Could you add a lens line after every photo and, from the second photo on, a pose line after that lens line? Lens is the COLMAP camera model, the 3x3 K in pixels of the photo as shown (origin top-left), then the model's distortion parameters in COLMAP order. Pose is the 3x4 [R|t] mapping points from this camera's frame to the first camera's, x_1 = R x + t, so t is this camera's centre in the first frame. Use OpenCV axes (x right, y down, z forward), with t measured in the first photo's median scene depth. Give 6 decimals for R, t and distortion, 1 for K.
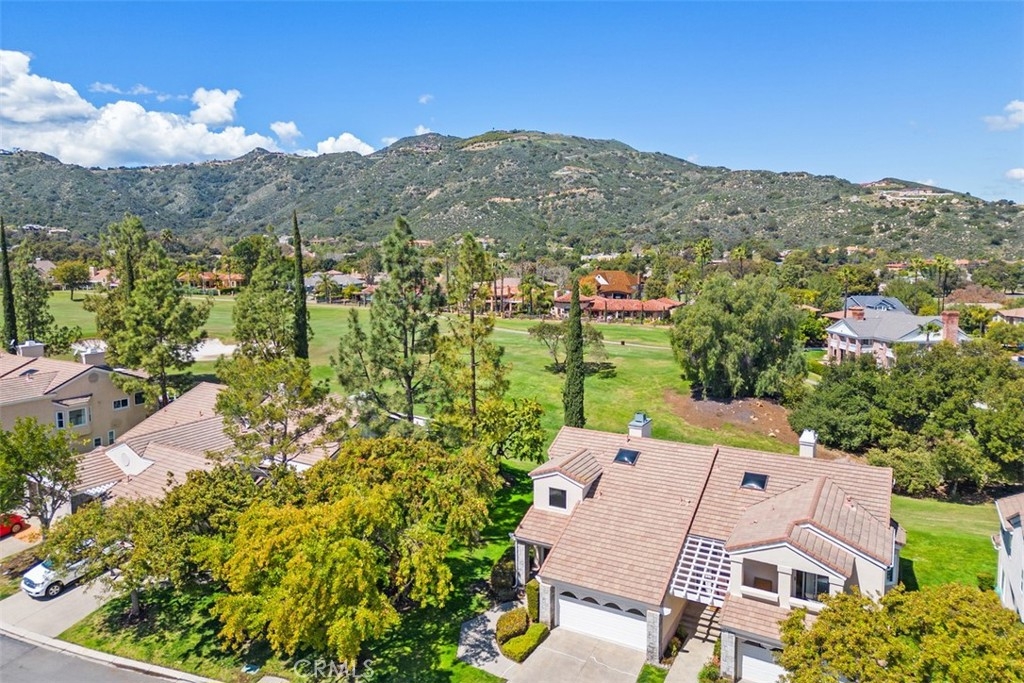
lens RADIAL K [[718.4, 0, 512.0], [0, 718.4, 341.5], [0, 0, 1]] dist [0.020456, -0.000574]
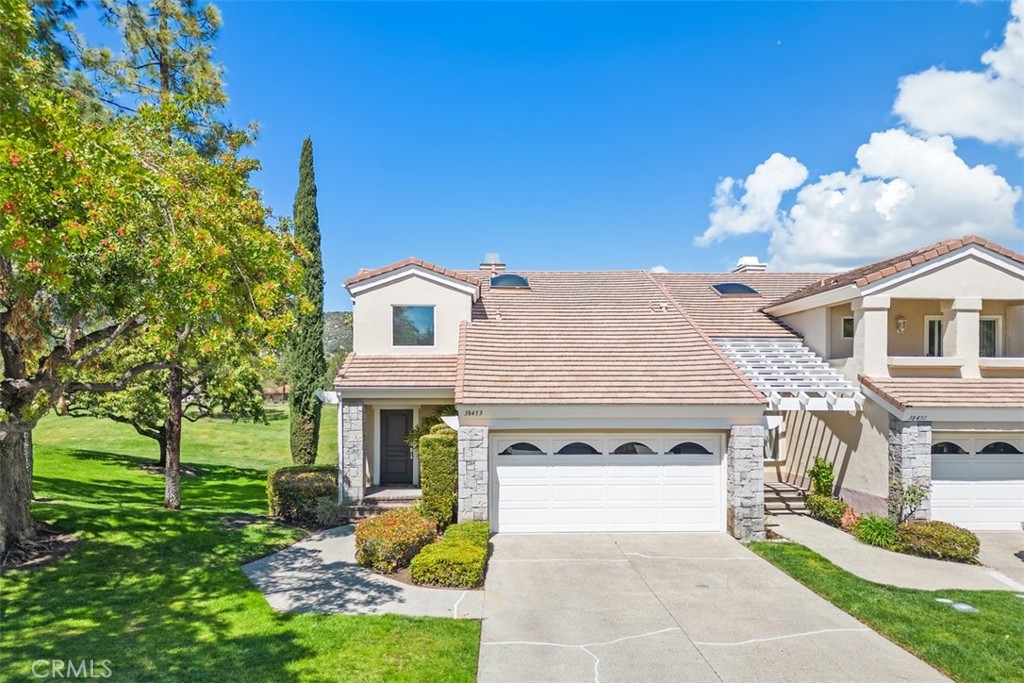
lens RADIAL K [[718.4, 0, 512.0], [0, 718.4, 341.5], [0, 0, 1]] dist [0.020456, -0.000574]
pose [[0.871468, 0.037102, 0.489048, -0.135546], [0.048738, 0.985648, -0.161627, 0.360613], [-0.488025, 0.164688, 0.857152, 0.639347]]
